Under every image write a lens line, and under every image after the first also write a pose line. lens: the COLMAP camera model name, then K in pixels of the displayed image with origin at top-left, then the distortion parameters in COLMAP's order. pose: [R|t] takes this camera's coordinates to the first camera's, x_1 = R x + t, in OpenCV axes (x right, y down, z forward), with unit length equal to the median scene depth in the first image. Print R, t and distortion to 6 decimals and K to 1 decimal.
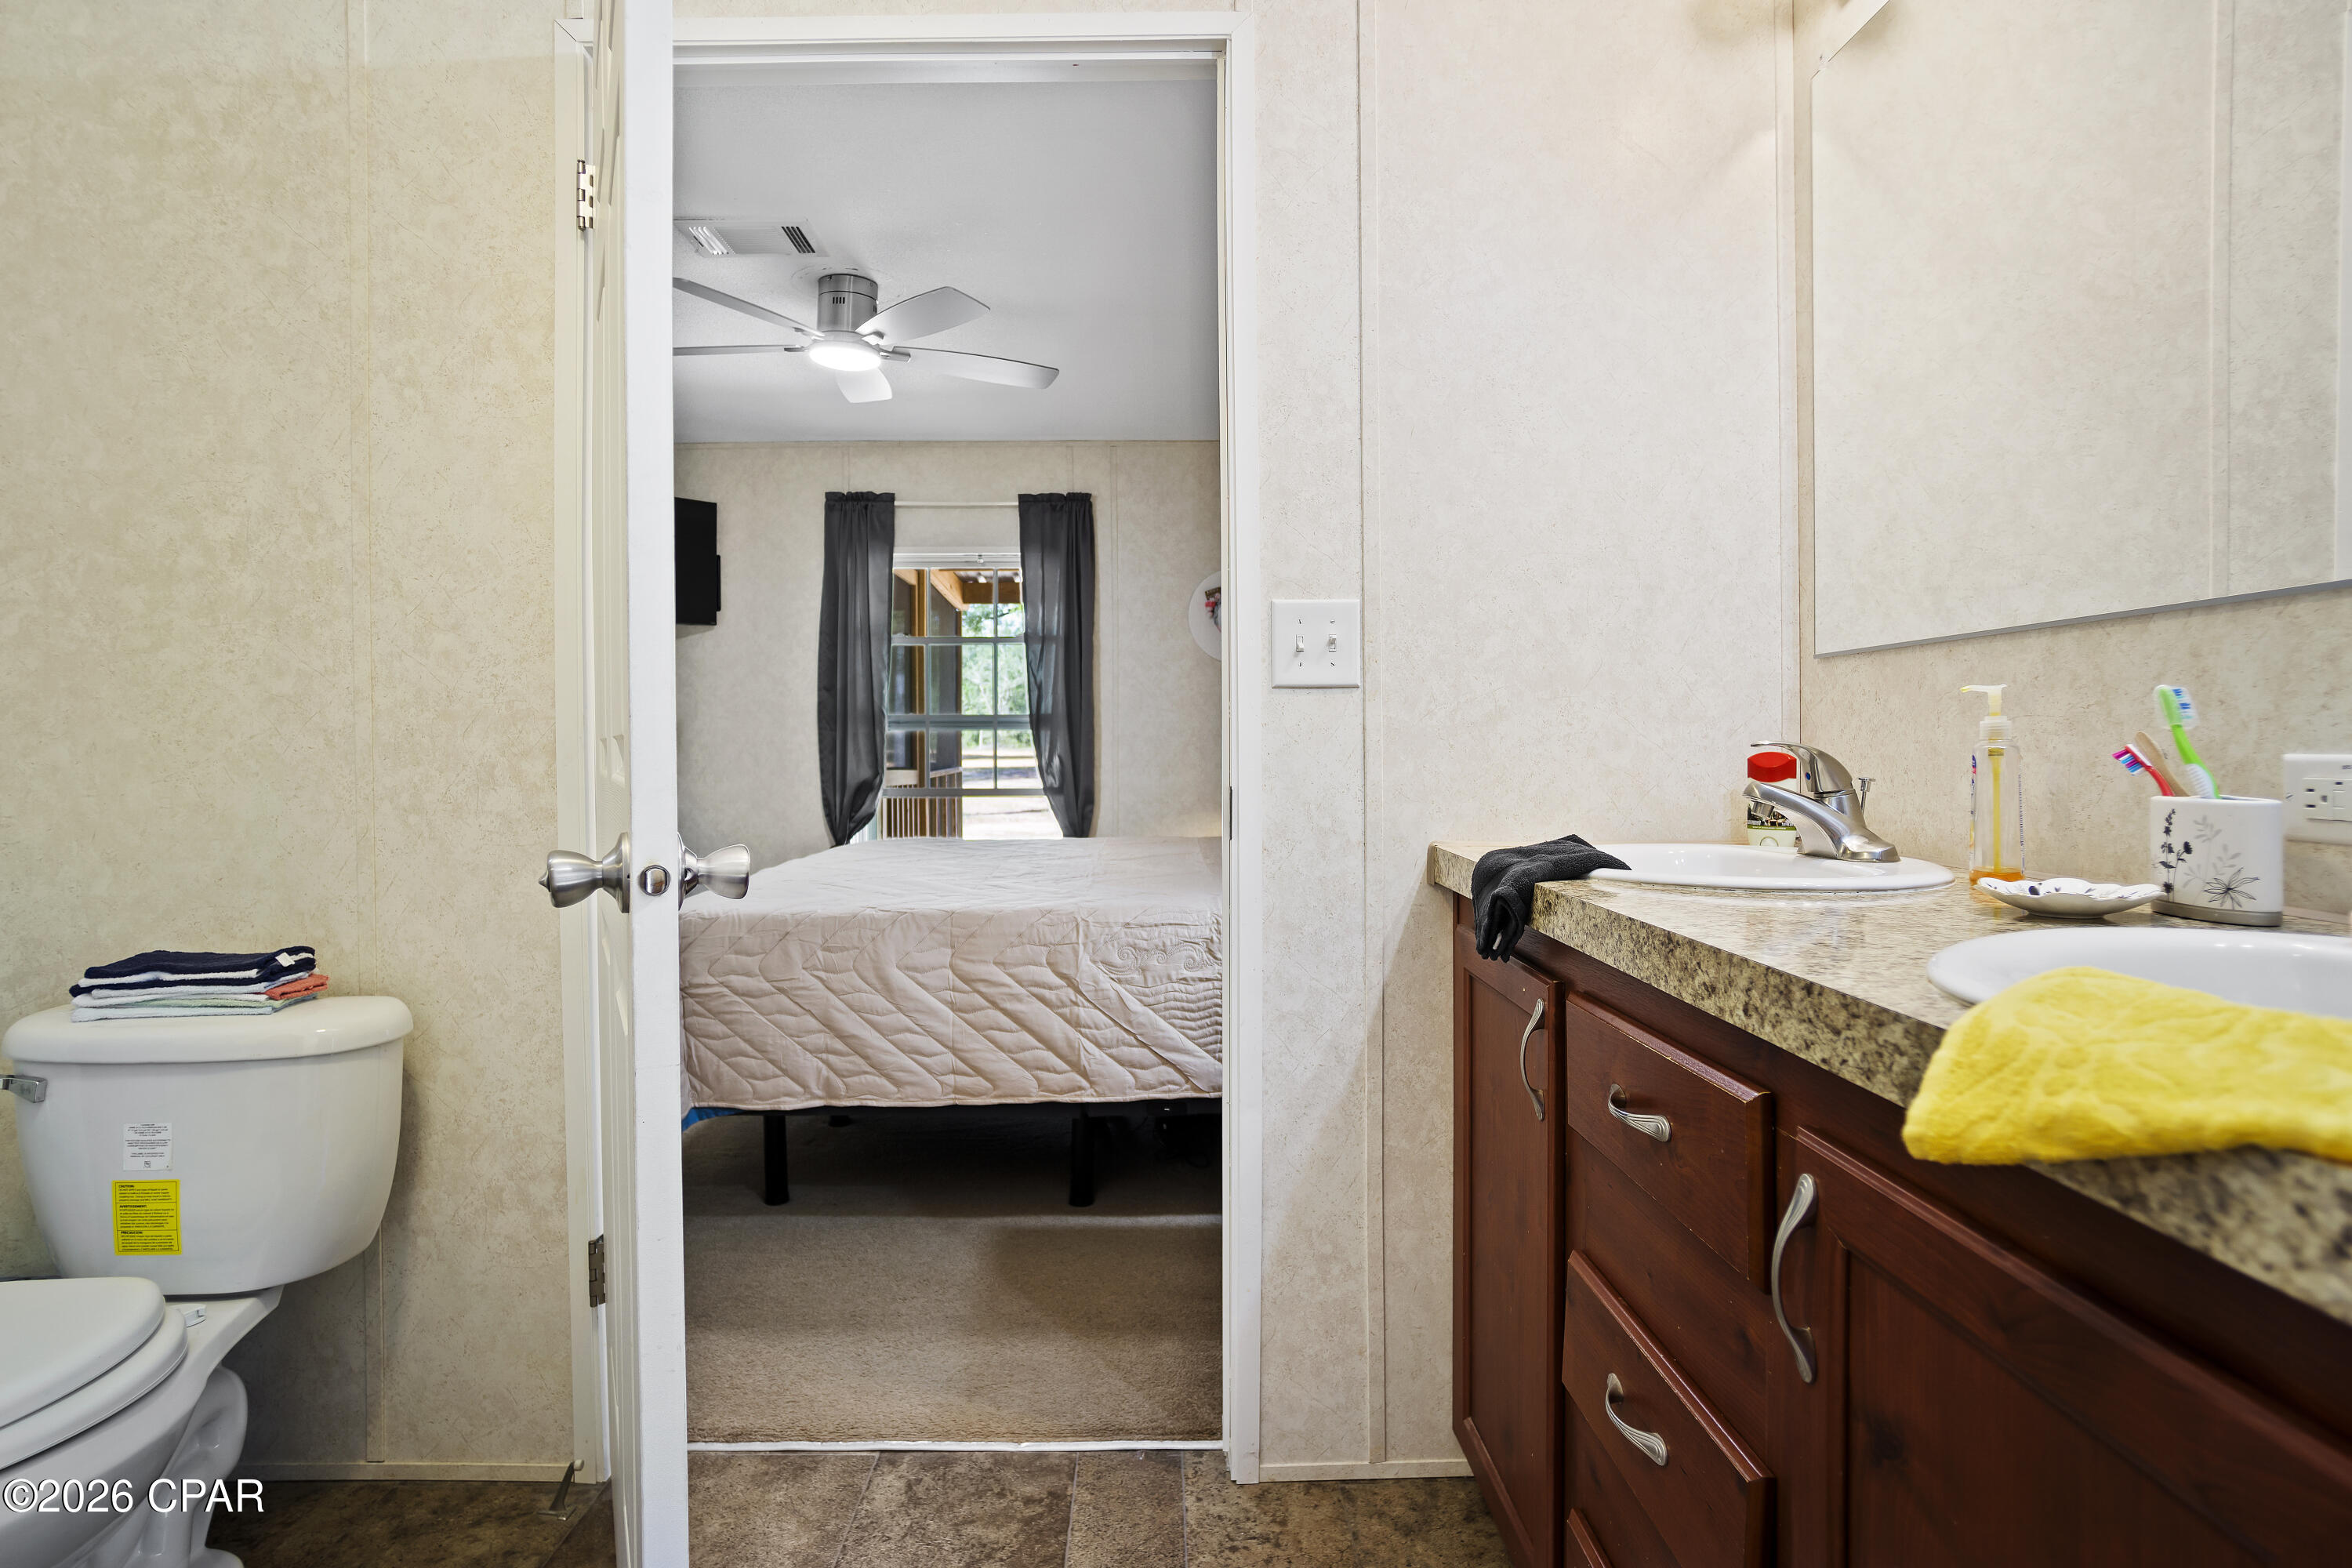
lens RADIAL K [[1272.0, 0, 1162.8], [0, 1272.0, 761.6], [0, 0, 1]] dist [-0.060440, 0.040457]
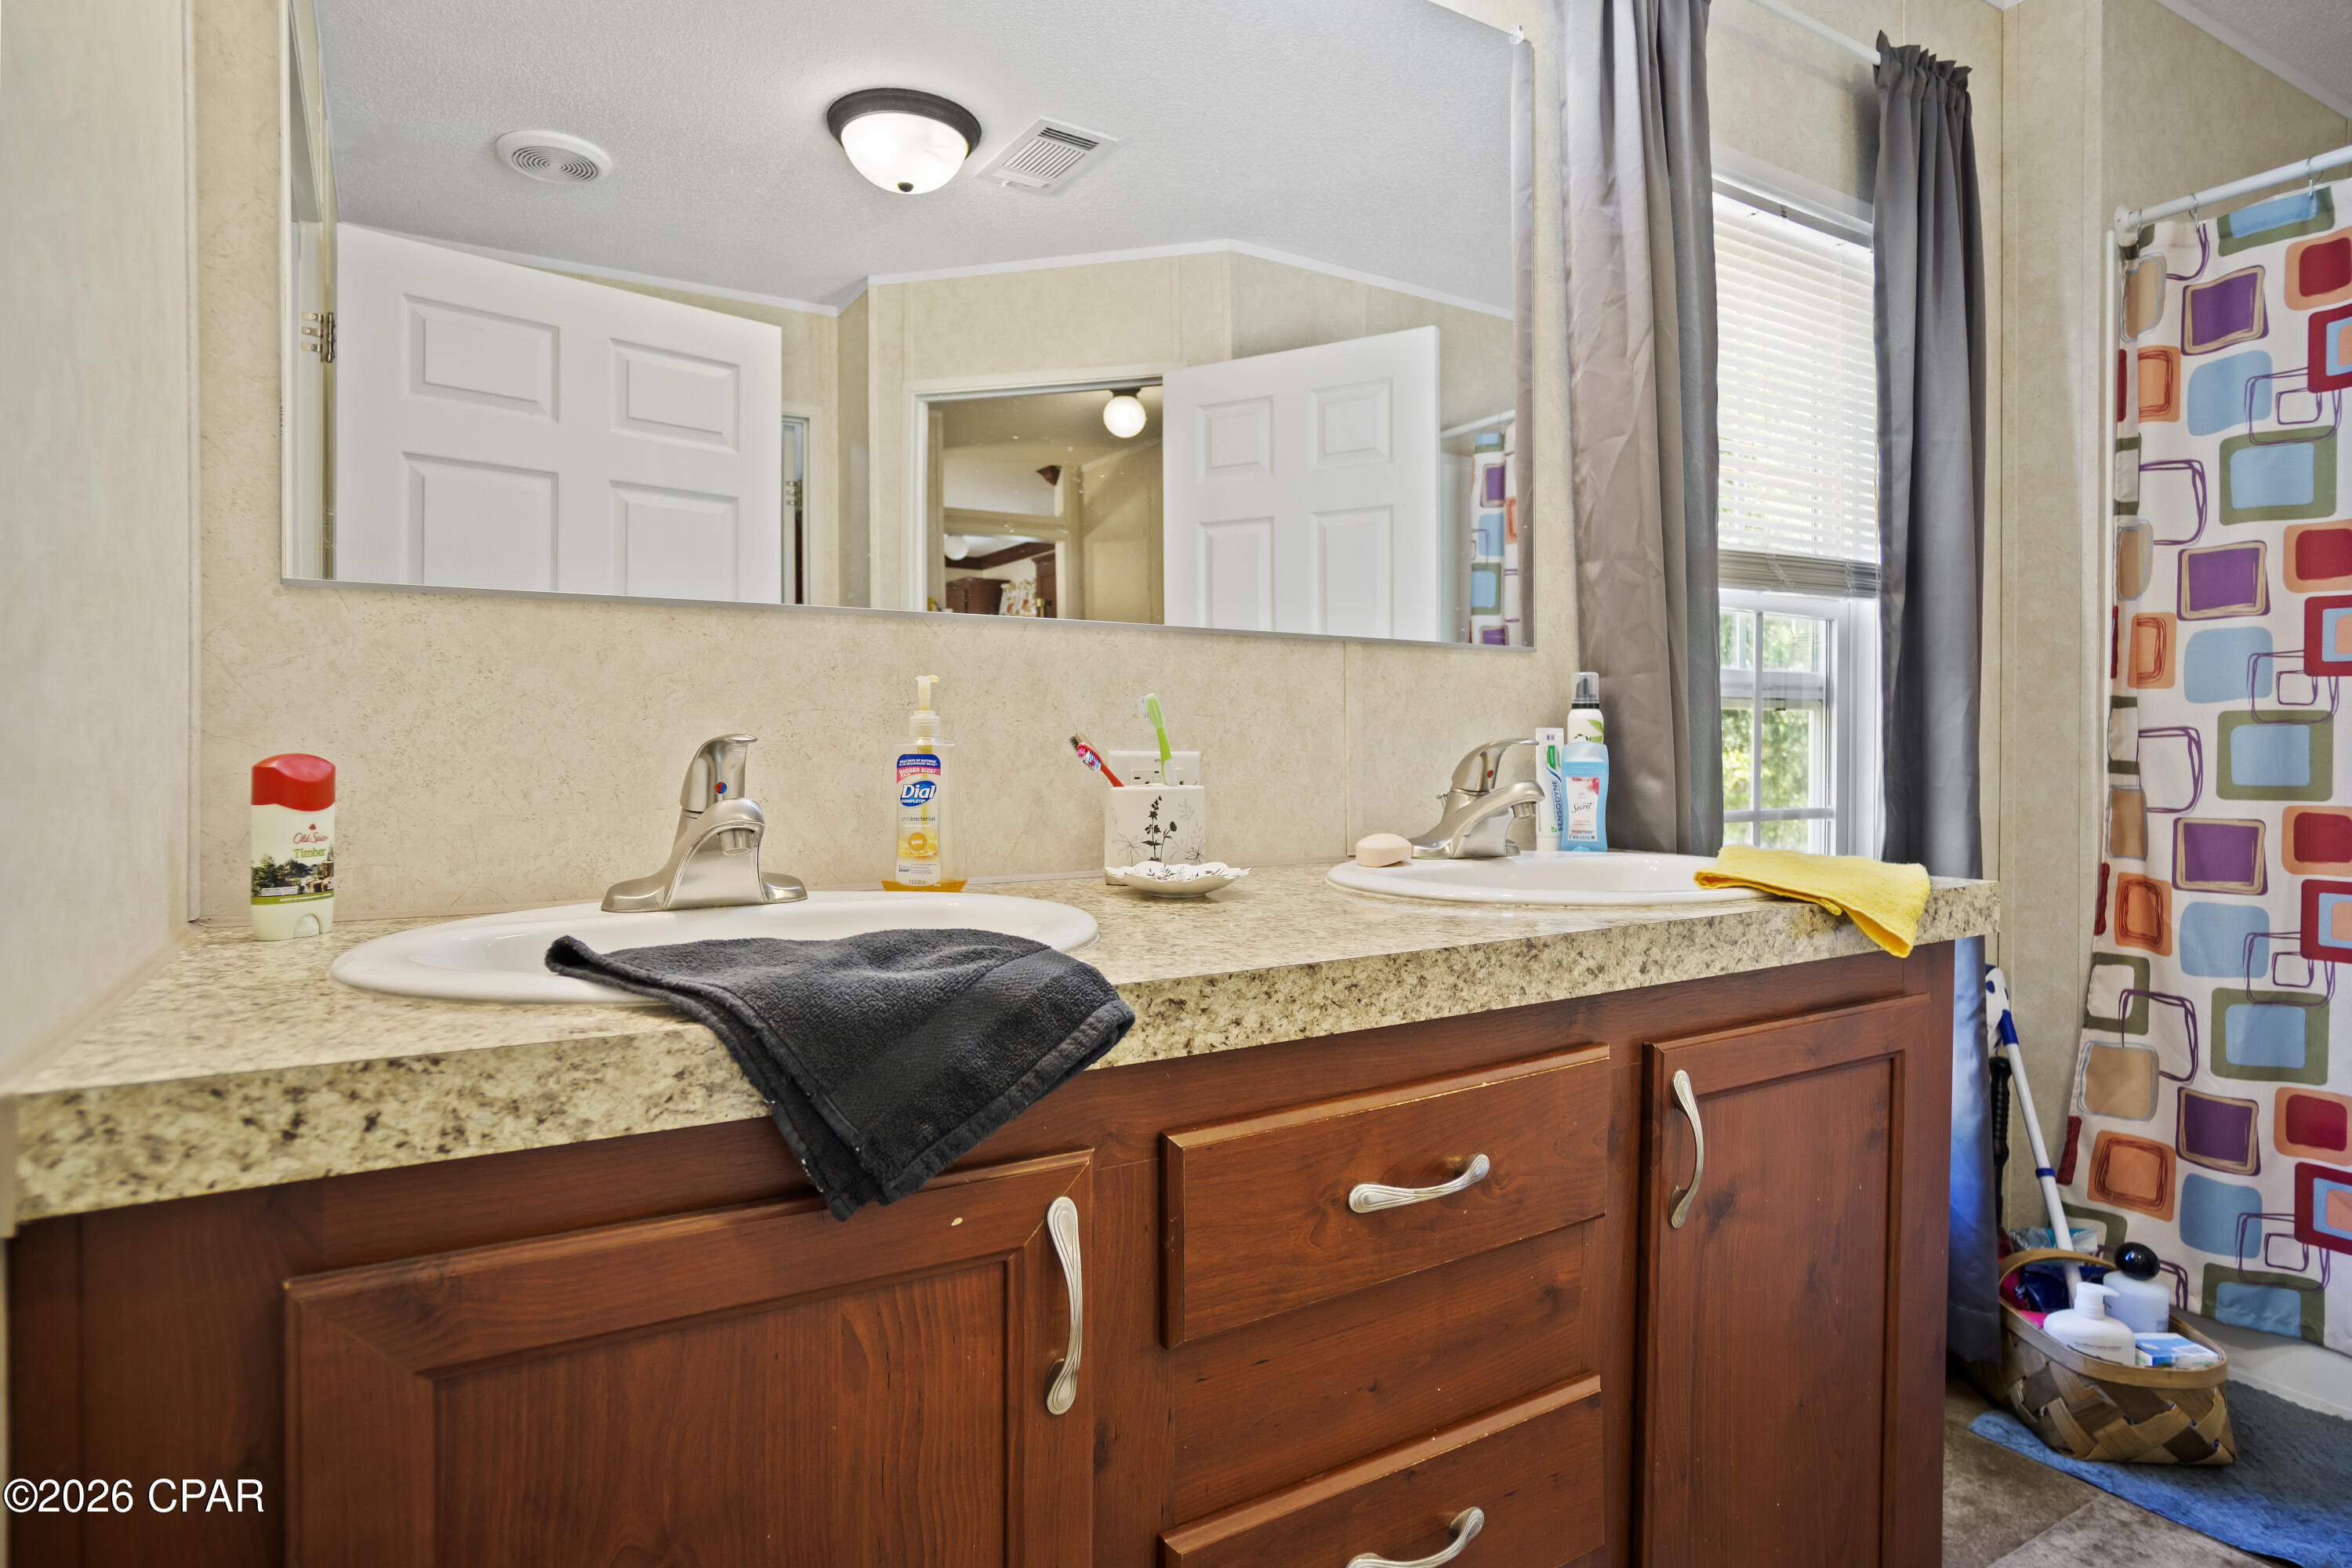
lens RADIAL K [[1272.0, 0, 1157.0], [0, 1272.0, 764.0], [0, 0, 1]] dist [-0.060440, 0.040457]
pose [[-0.498480, -0.004408, 0.866890, -0.265228], [0.012316, 0.999850, 0.012166, -0.008620], [-0.866814, 0.016741, -0.498351, 1.635412]]
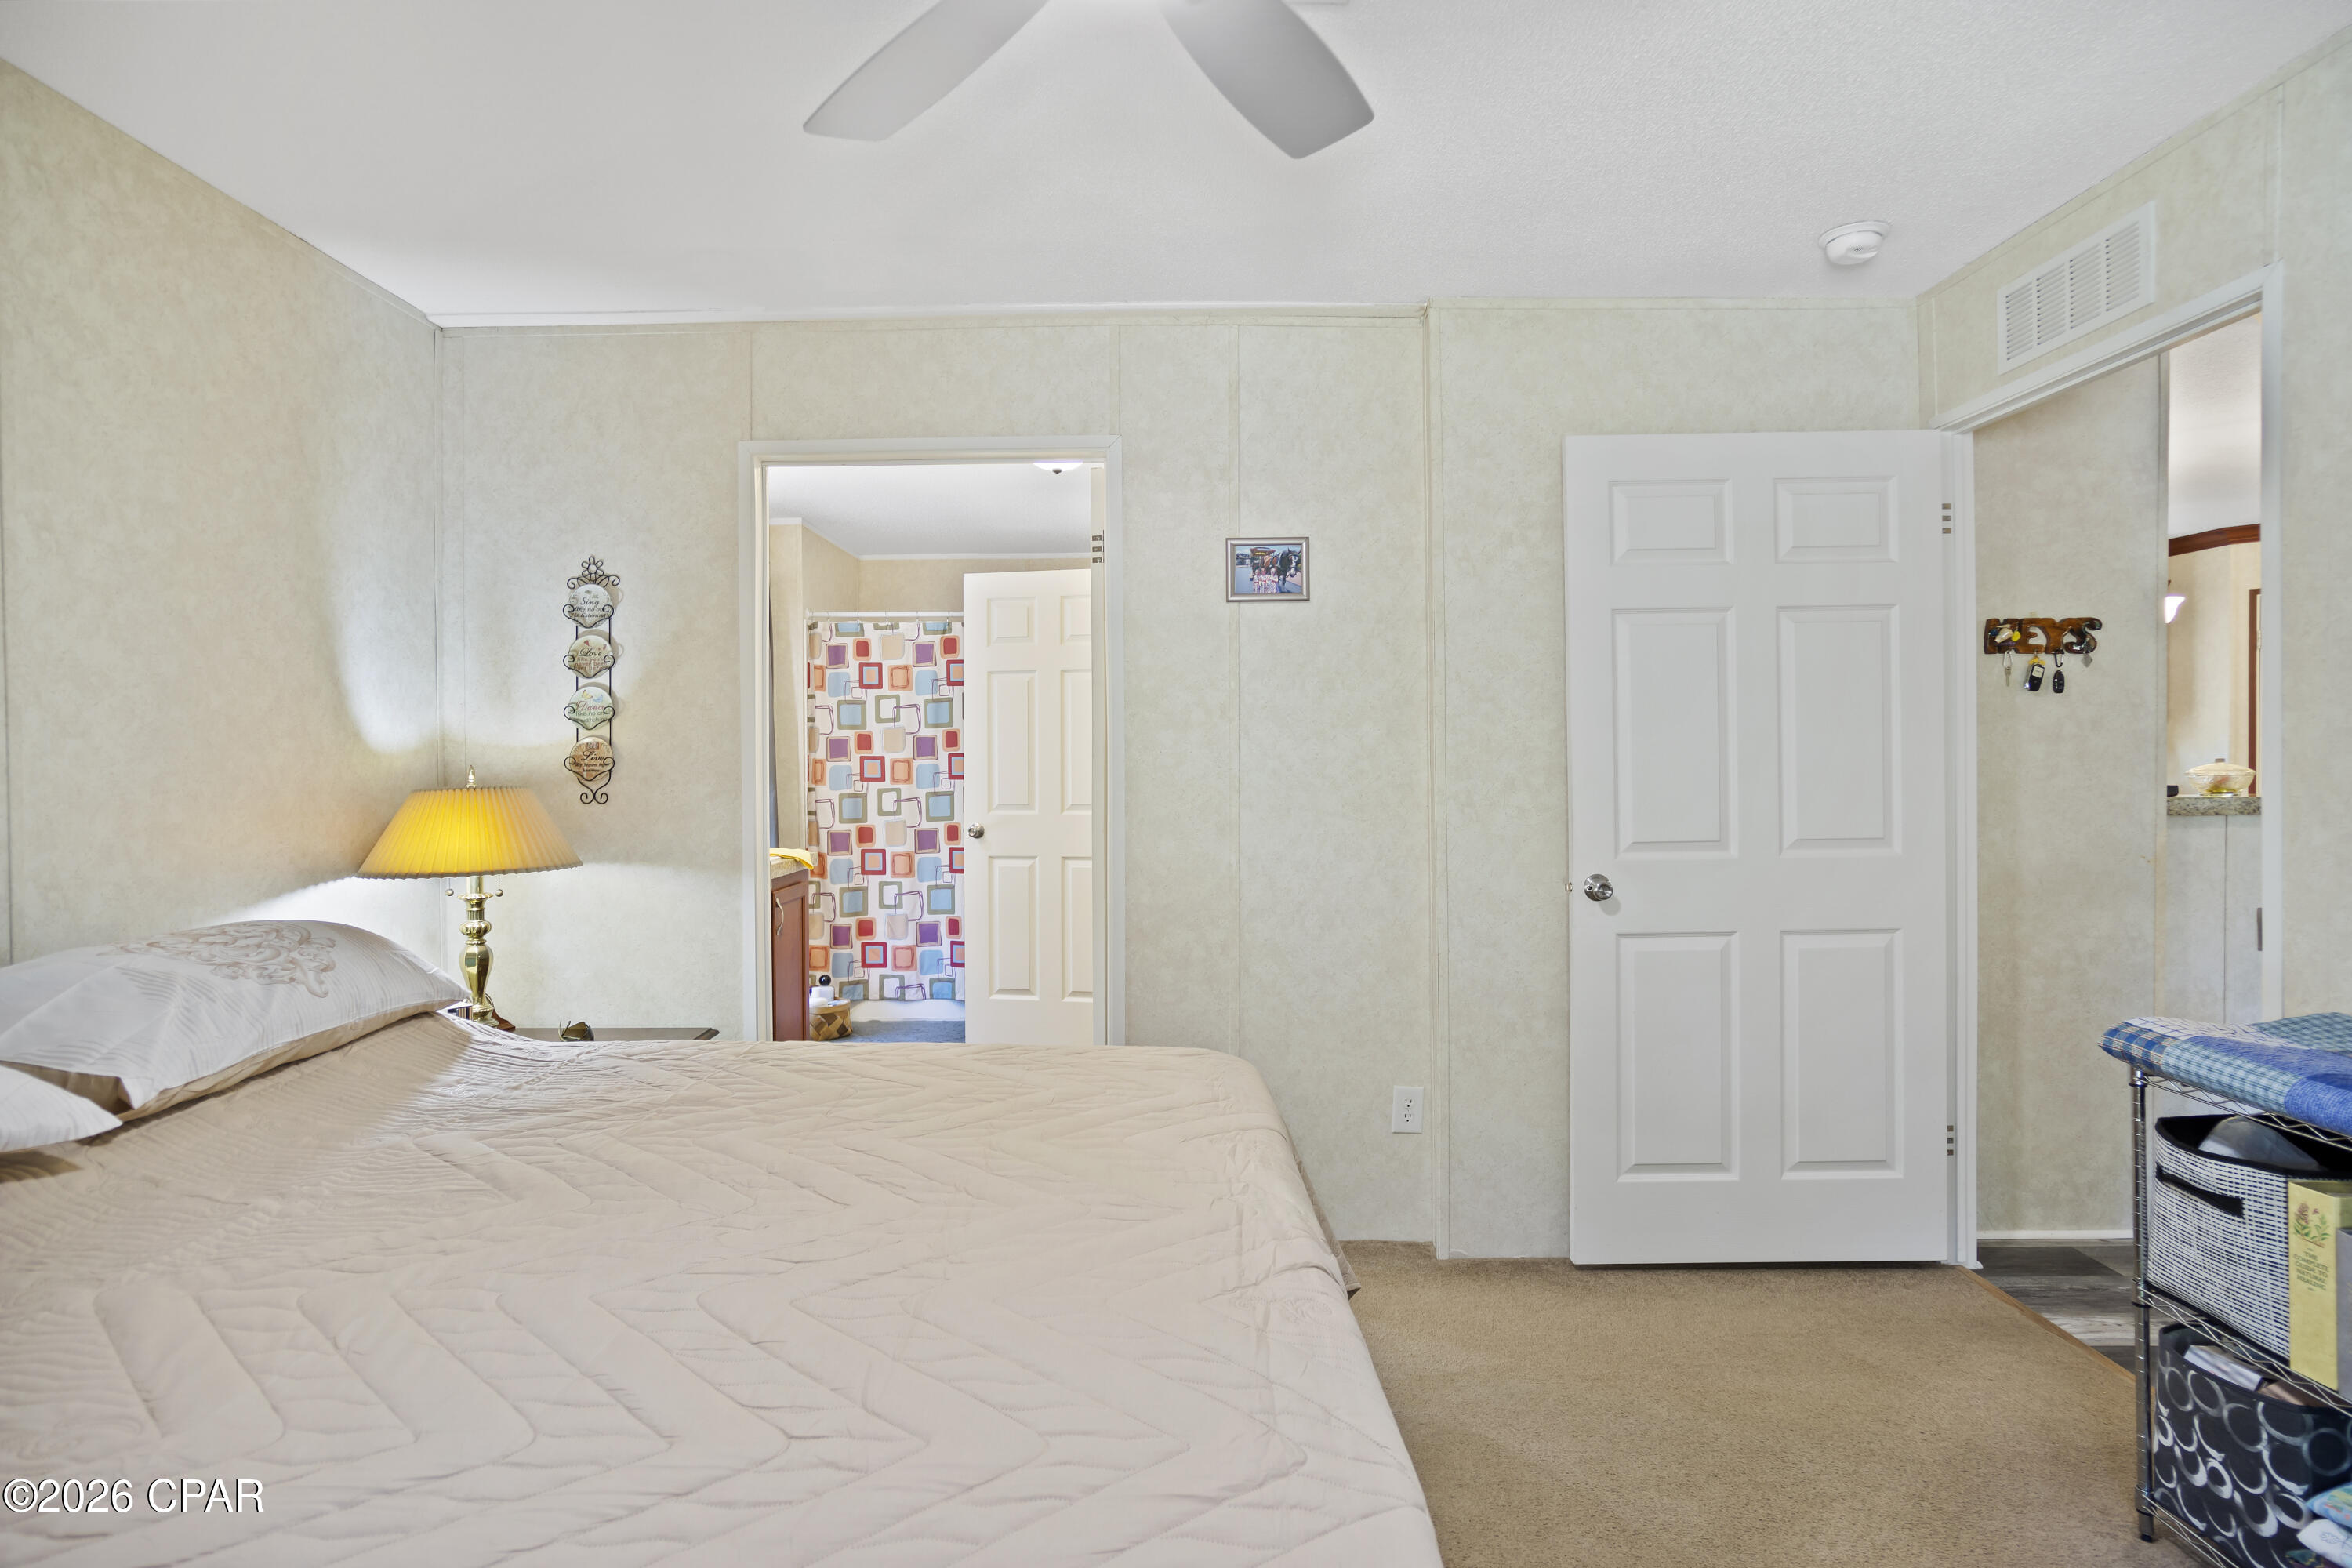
lens RADIAL K [[1272.0, 0, 1144.4], [0, 1272.0, 790.5], [0, 0, 1]] dist [-0.060440, 0.040457]
pose [[-0.999608, 0.010157, 0.026101, -0.965544], [0.011070, 0.999323, 0.035098, -0.252002], [-0.025727, 0.035373, -0.999043, 5.028816]]
